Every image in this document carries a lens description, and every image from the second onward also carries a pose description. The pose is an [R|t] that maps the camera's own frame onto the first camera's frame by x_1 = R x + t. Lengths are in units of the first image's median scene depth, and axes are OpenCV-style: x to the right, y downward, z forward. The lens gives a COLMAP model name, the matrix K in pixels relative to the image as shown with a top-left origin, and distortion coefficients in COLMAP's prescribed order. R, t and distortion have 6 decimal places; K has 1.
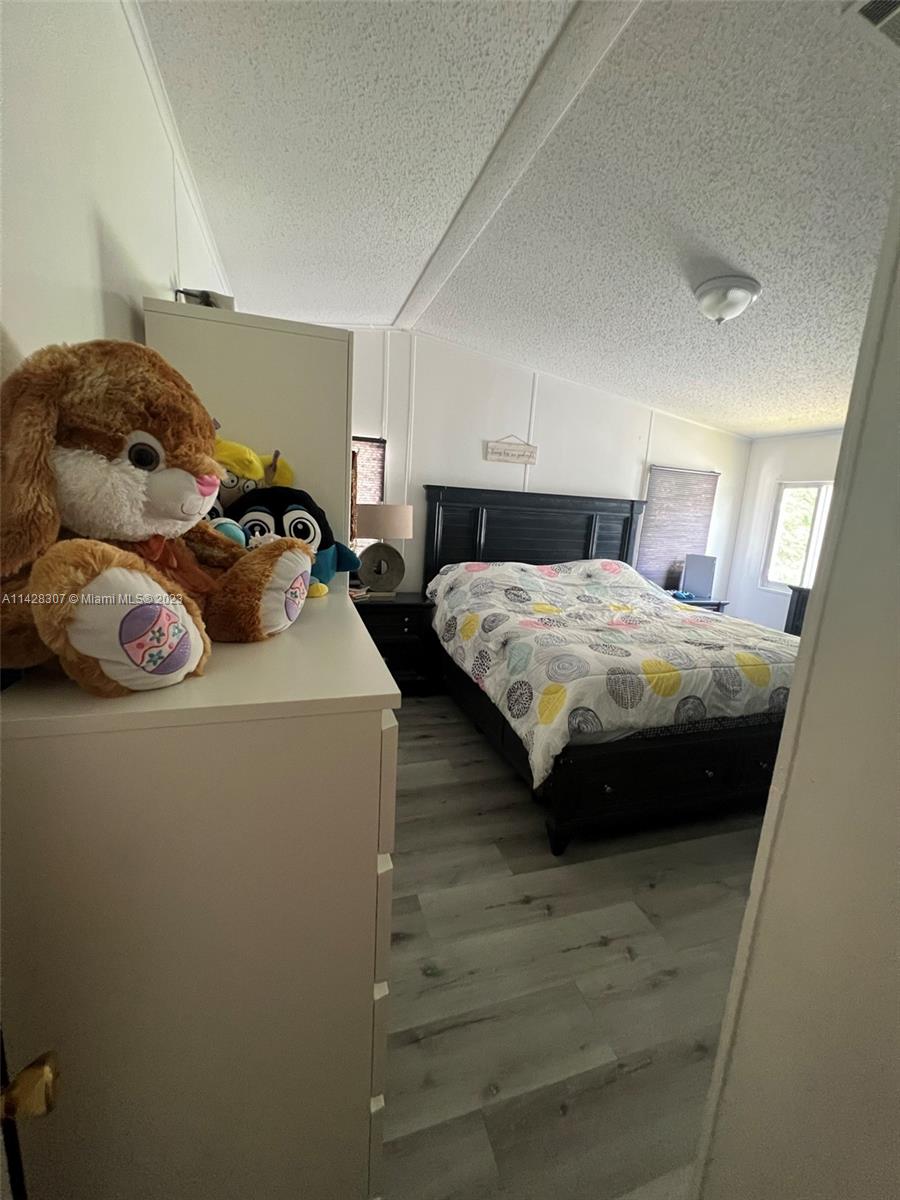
lens RADIAL K [[477.5, 0, 449.4], [0, 477.5, 596.5], [0, 0, 1]] dist [-0.002555, 0.001042]
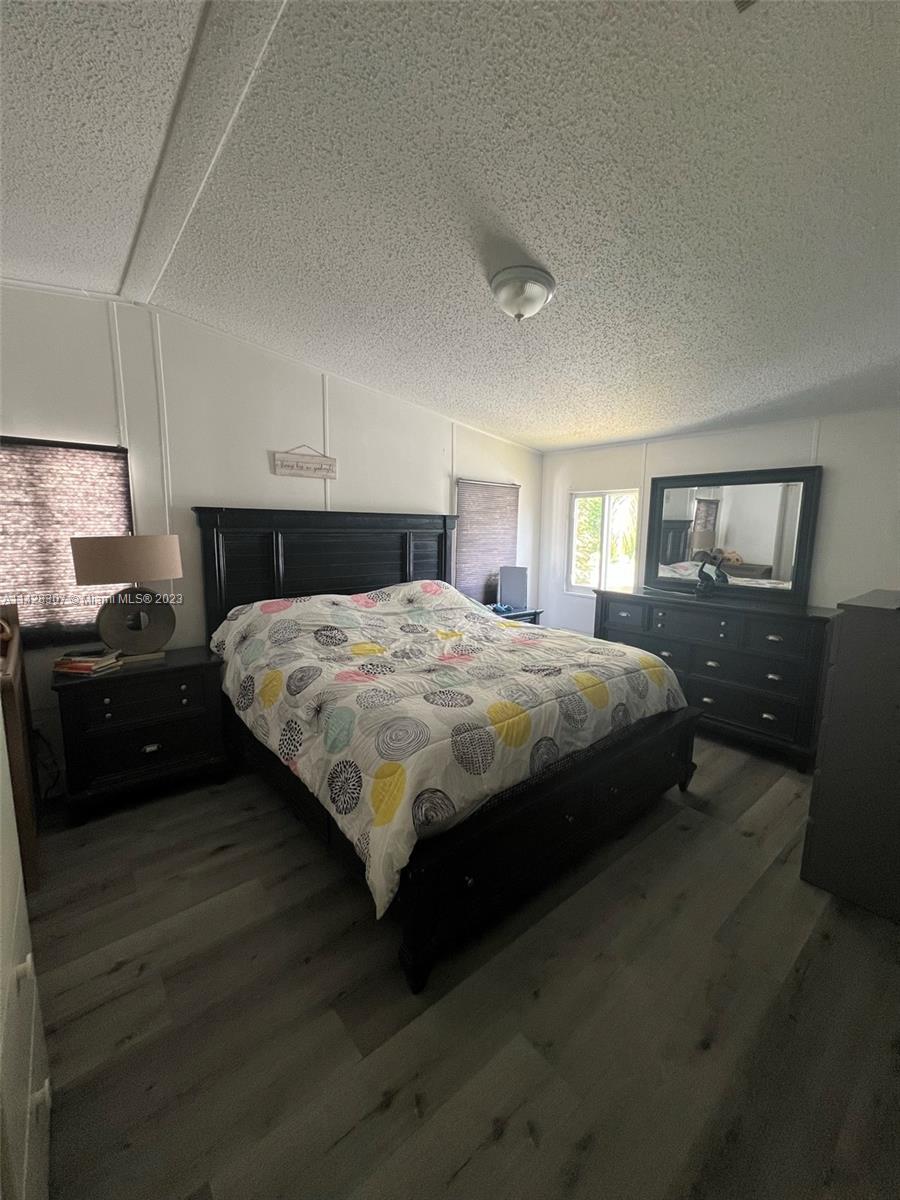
lens RADIAL K [[477.5, 0, 447.7], [0, 477.5, 598.9], [0, 0, 1]] dist [-0.002555, 0.001042]
pose [[0.926534, -0.104236, 0.361483, 0.043357], [0.114993, 0.993332, -0.008310, -0.040994], [-0.358206, 0.049267, 0.932342, 0.177262]]
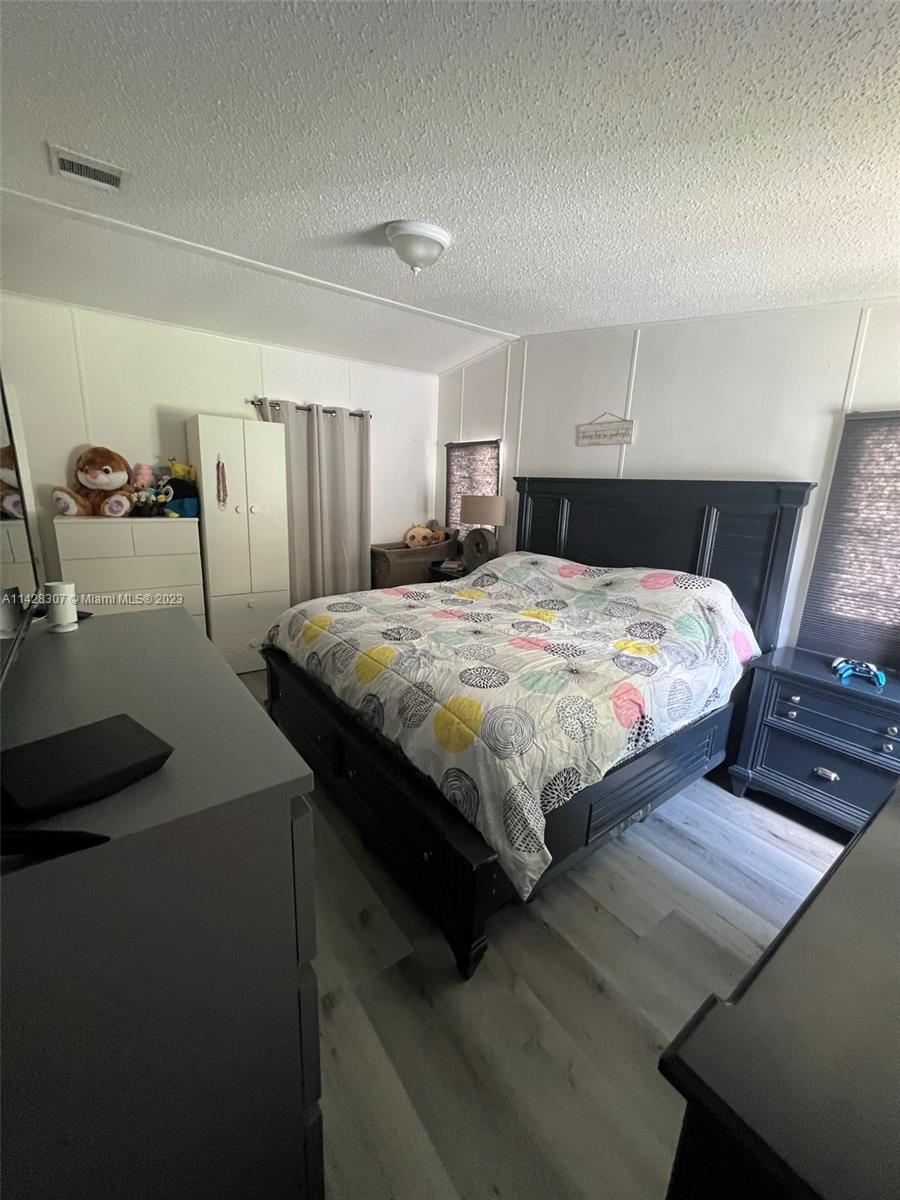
lens RADIAL K [[477.5, 0, 447.8], [0, 477.5, 598.5], [0, 0, 1]] dist [-0.002555, 0.001042]
pose [[0.324624, 0.173100, -0.929869, 1.179950], [-0.200485, 0.973365, 0.111206, -0.069769], [0.924351, 0.150325, 0.350682, 0.646921]]
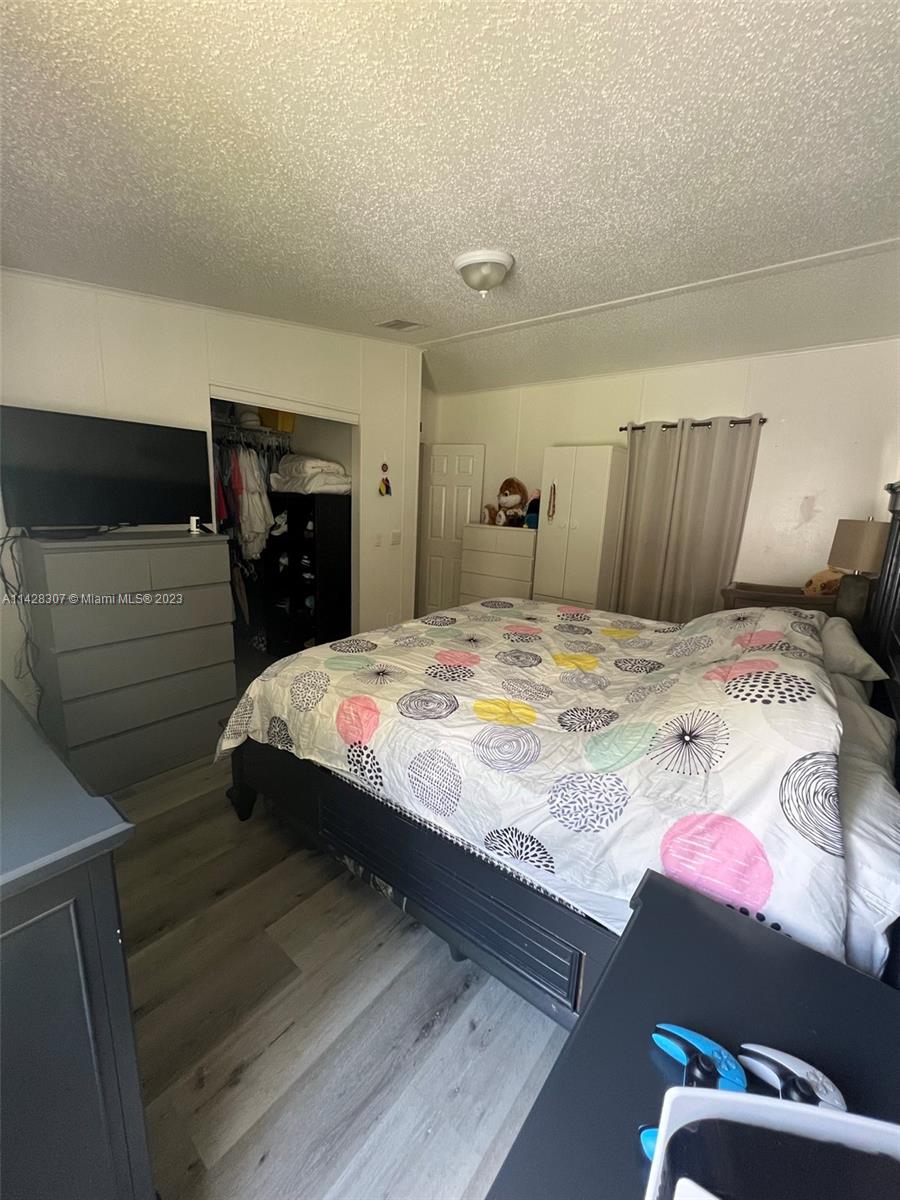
lens RADIAL K [[483.8, 0, 450.2], [0, 483.8, 598.5], [0, 0, 1]] dist [0.003980, 0.000002]
pose [[-0.826609, 0.022054, -0.562344, 0.926187], [-0.195127, 0.926017, 0.323139, -0.237832], [0.527866, 0.376838, -0.761151, 1.513585]]
